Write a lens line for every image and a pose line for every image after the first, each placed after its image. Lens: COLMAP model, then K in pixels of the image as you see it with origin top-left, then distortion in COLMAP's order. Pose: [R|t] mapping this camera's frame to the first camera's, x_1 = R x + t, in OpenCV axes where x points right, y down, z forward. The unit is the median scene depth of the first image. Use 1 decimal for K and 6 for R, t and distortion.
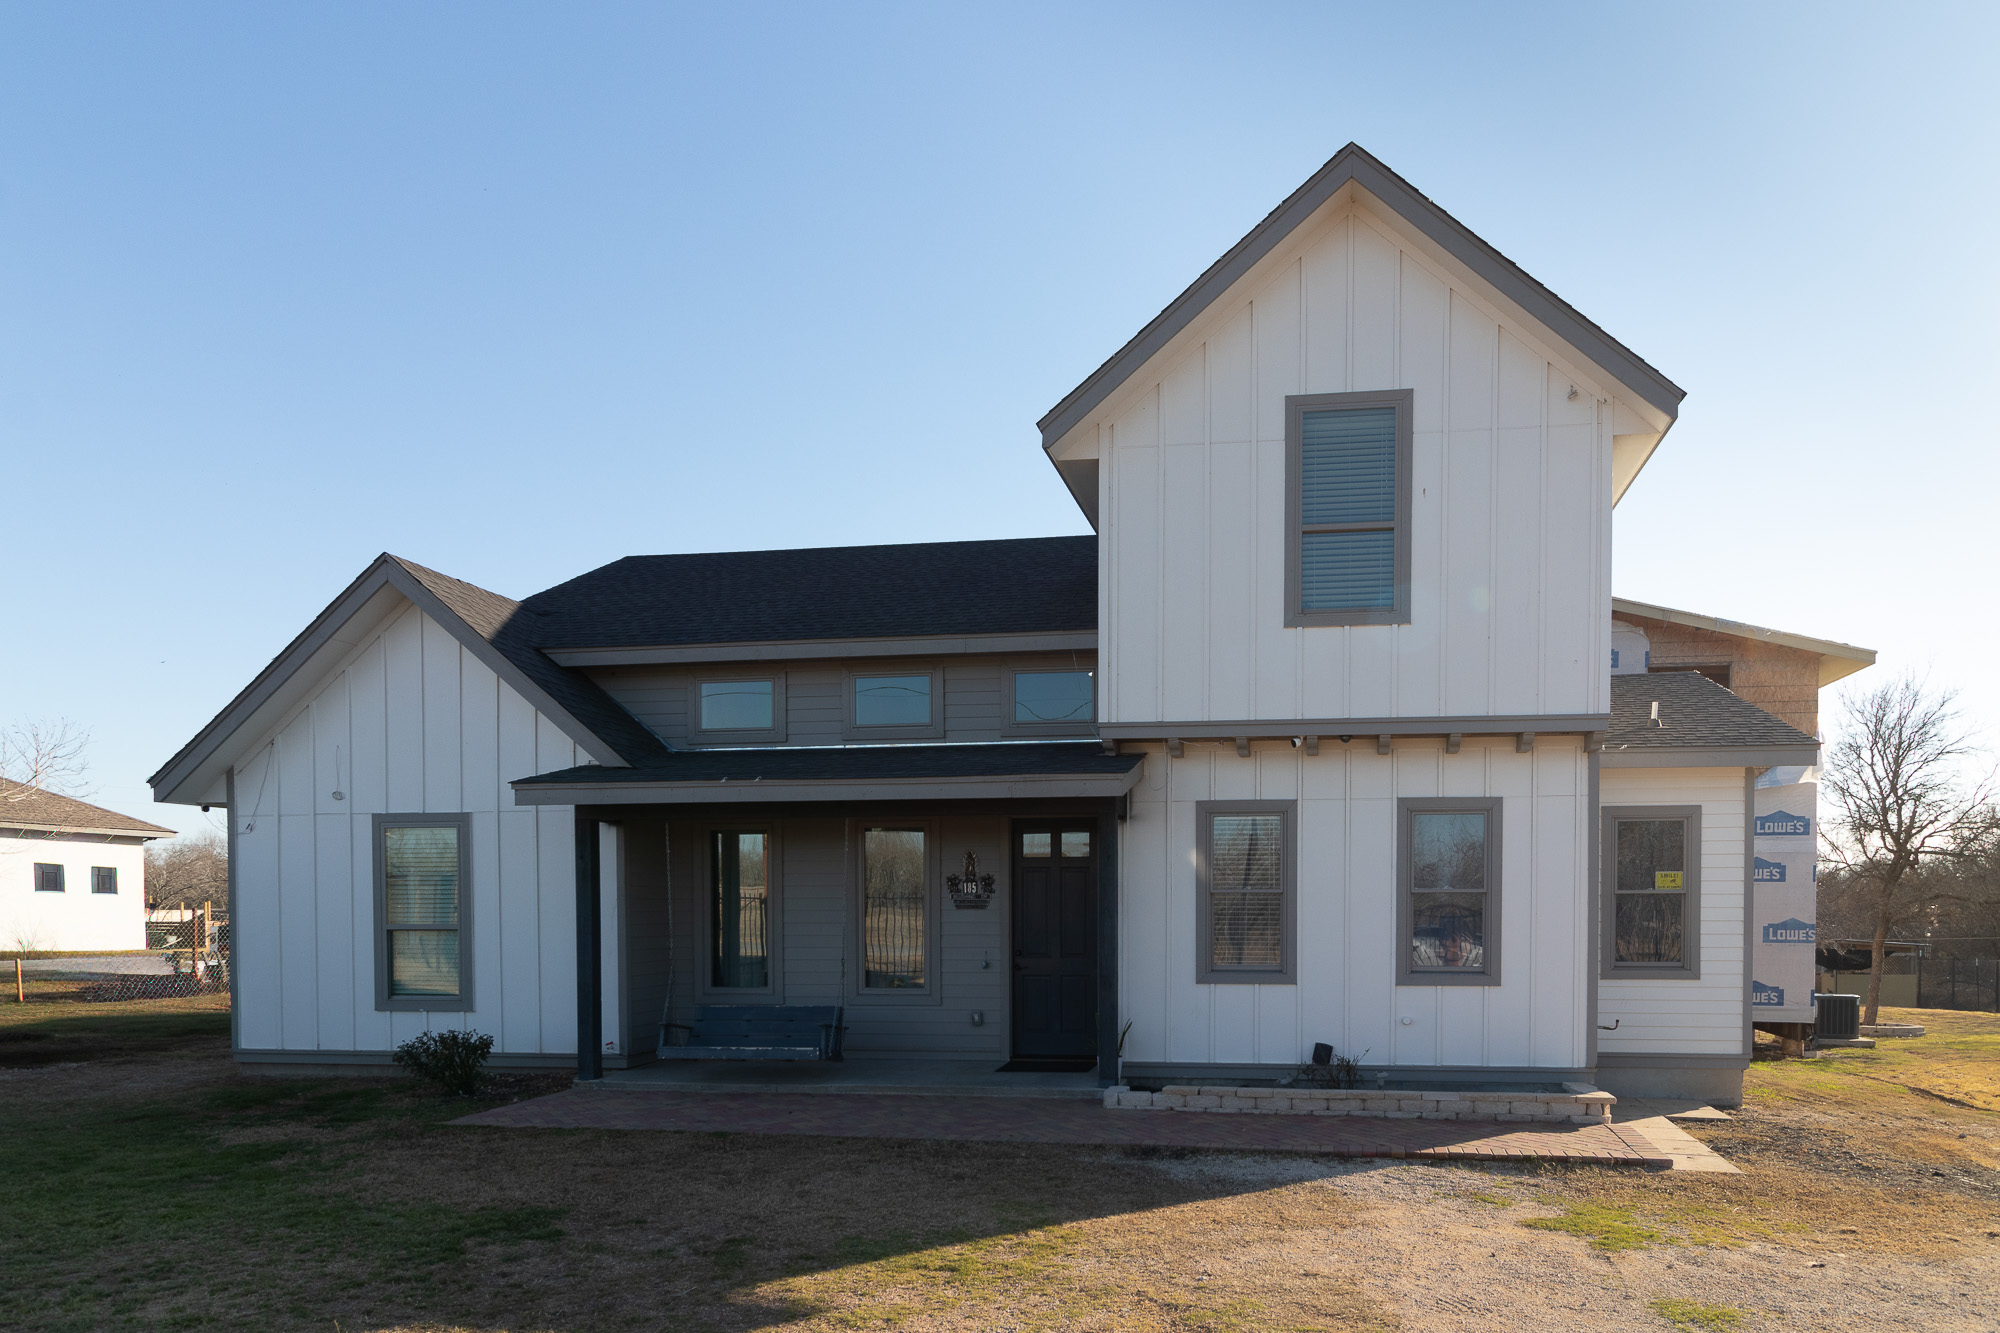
lens RADIAL K [[1376.4, 0, 1000.0], [0, 1376.4, 666.5], [0, 0, 1]] dist [-0.000994, -0.001757]
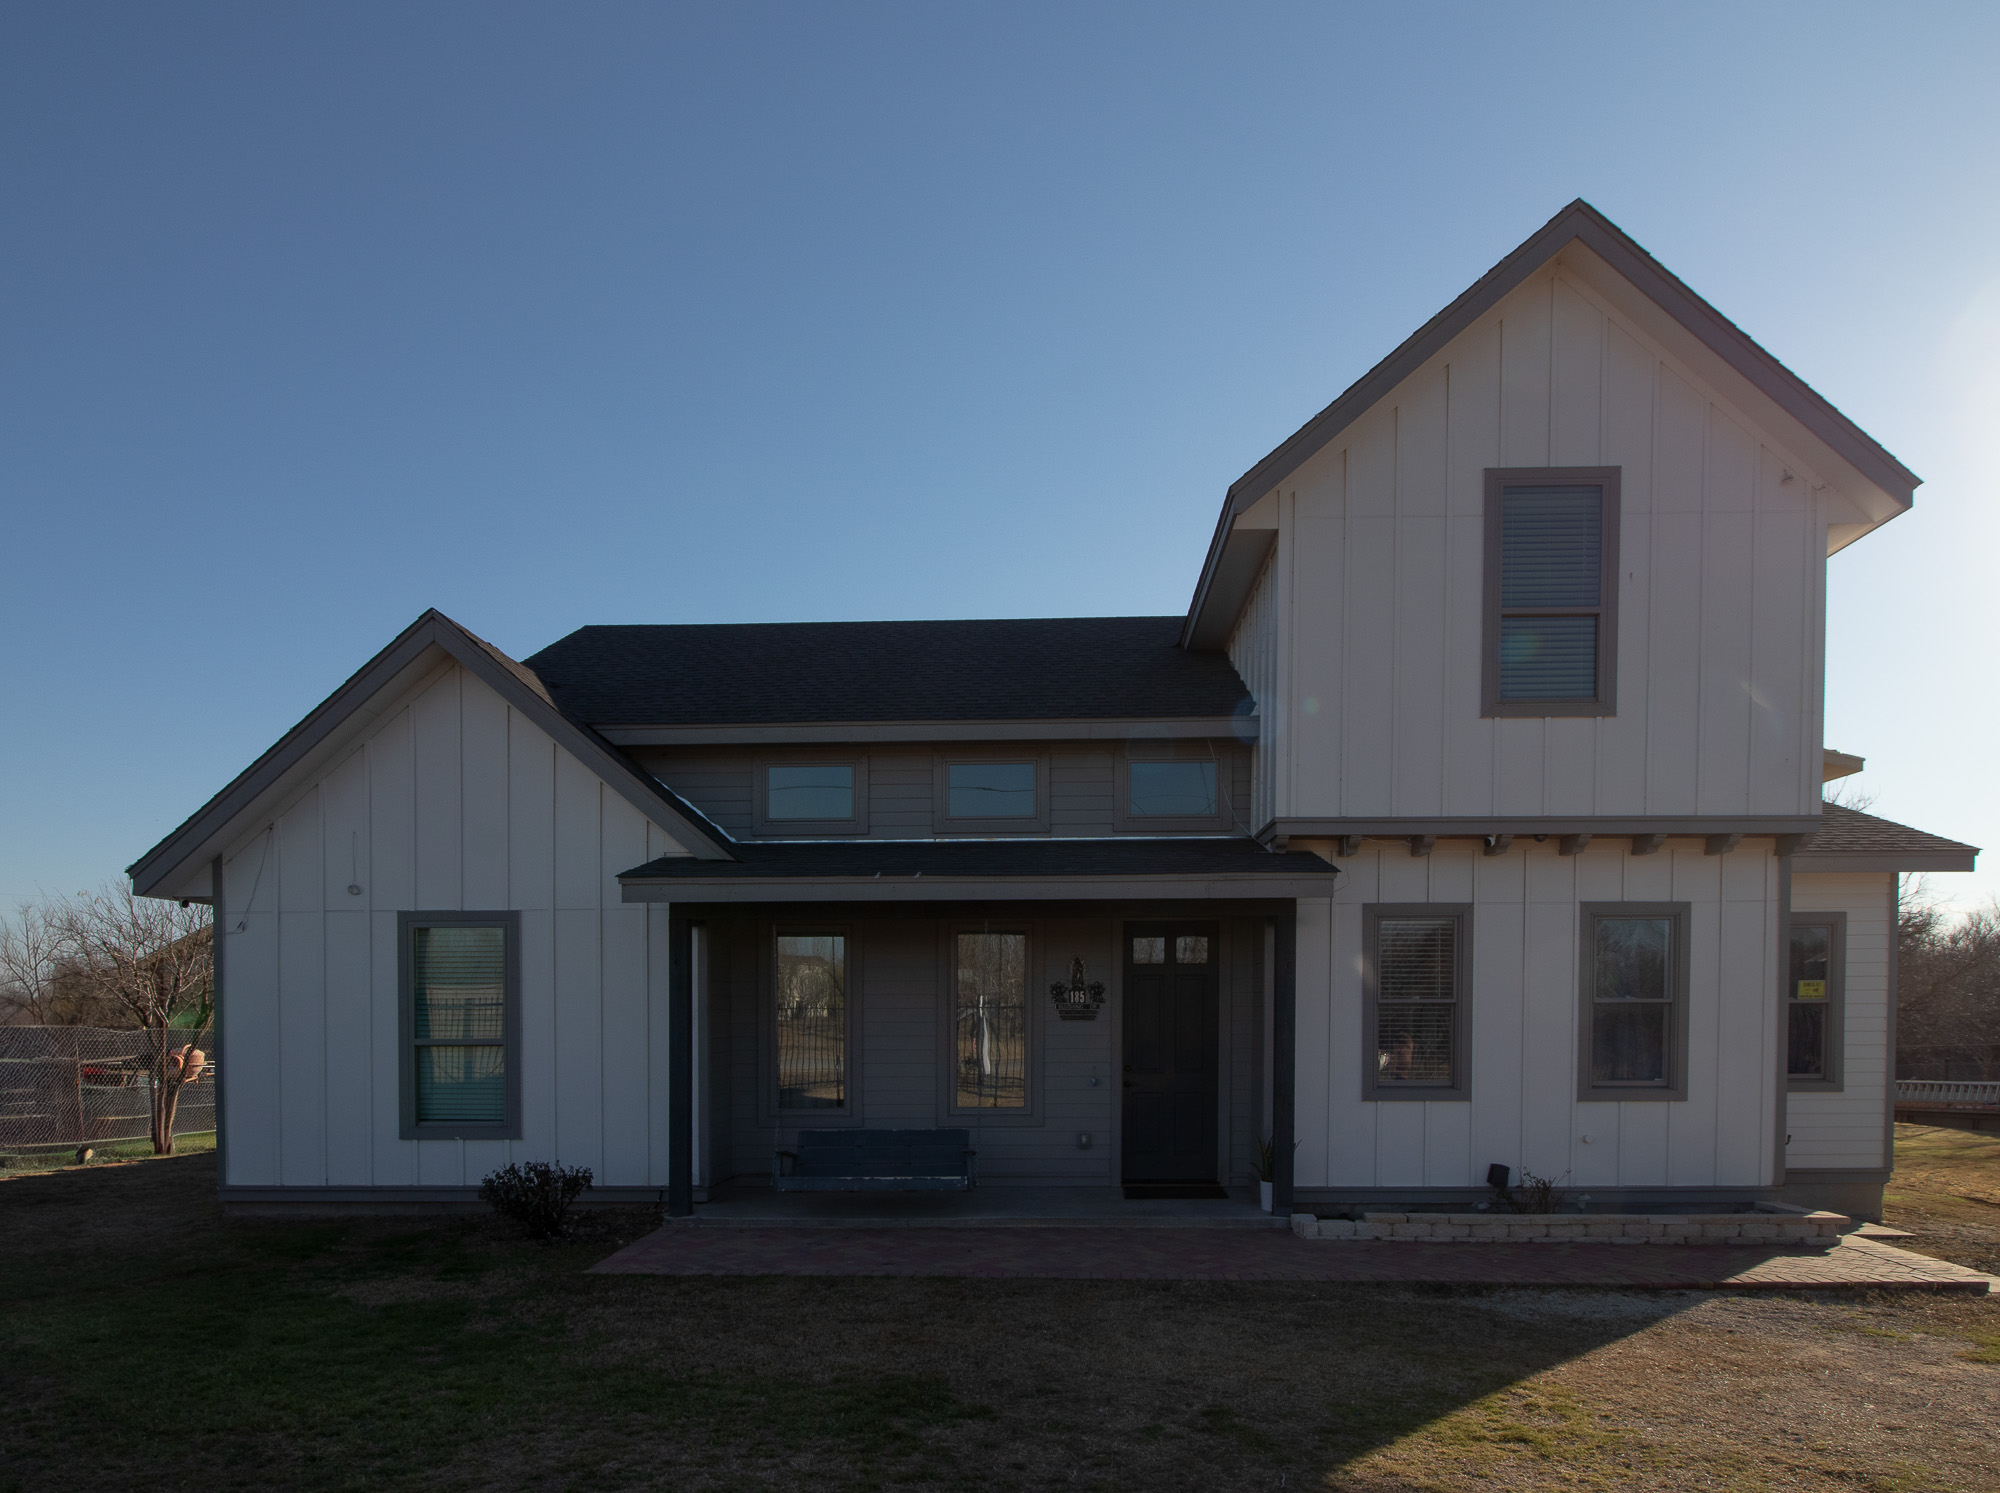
lens RADIAL K [[1439.7, 0, 913.7], [0, 1439.7, 766.6], [0, 0, 1]] dist [0.009265, -0.027753]
pose [[0.993292, 0.018741, 0.114108, -0.272241], [-0.018977, 0.999819, 0.000985, 0.010605], [-0.114069, -0.003144, 0.993468, 0.074370]]
